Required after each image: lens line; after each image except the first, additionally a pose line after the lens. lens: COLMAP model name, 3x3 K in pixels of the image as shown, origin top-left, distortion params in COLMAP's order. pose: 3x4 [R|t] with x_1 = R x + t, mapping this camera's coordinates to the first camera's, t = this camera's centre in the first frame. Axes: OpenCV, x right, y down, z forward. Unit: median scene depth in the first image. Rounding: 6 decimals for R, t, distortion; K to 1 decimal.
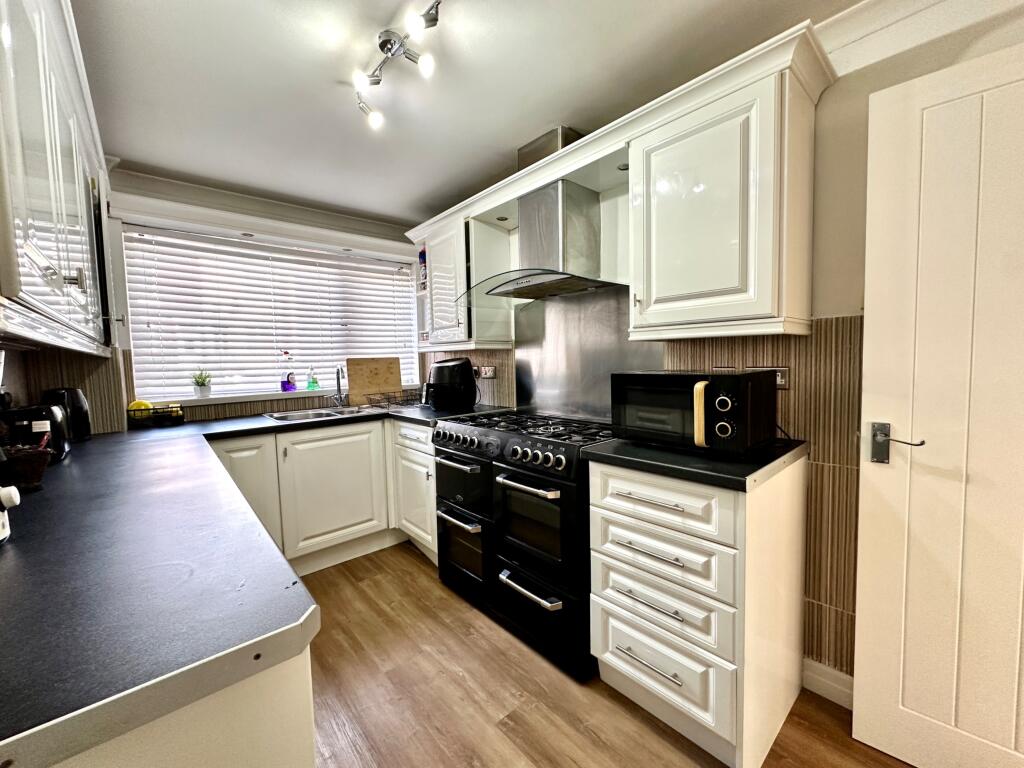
lens RADIAL K [[409.7, 0, 511.4], [0, 409.7, 382.6], [0, 0, 1]] dist [0.000100, 0.000158]
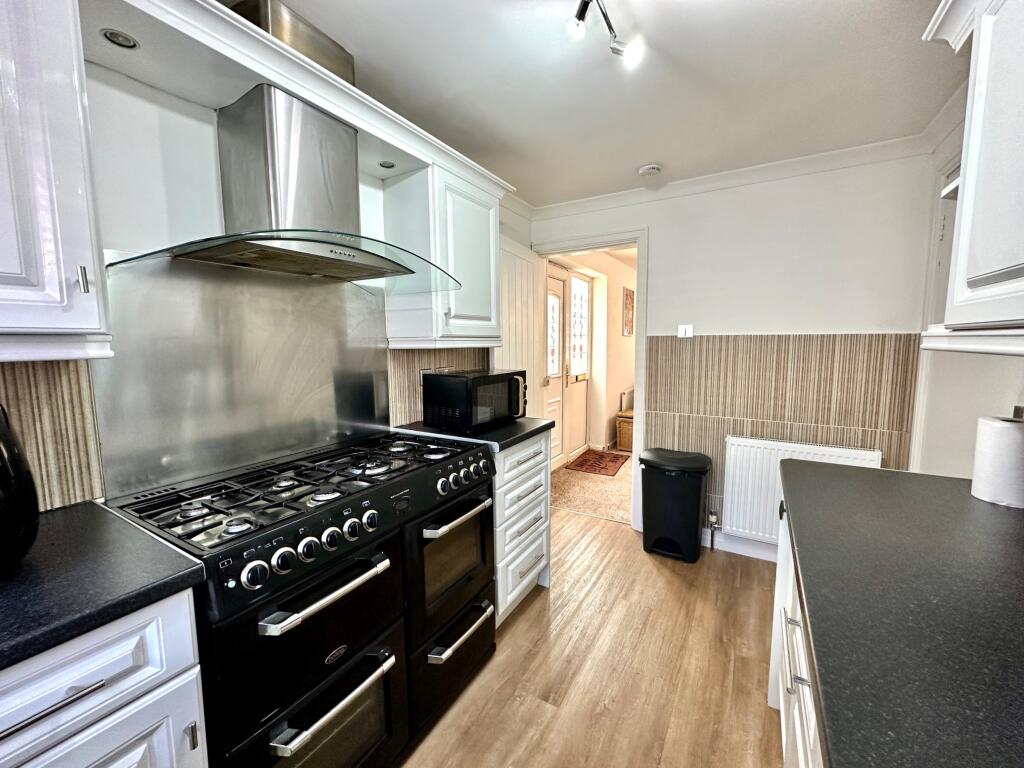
lens RADIAL K [[409.7, 0, 510.6], [0, 409.7, 385.4], [0, 0, 1]] dist [0.000100, 0.000158]
pose [[-0.309389, -0.073163, 0.948117, -0.859965], [0.070305, 0.992547, 0.099534, -0.105483], [-0.948333, 0.097452, -0.301939, 1.227263]]
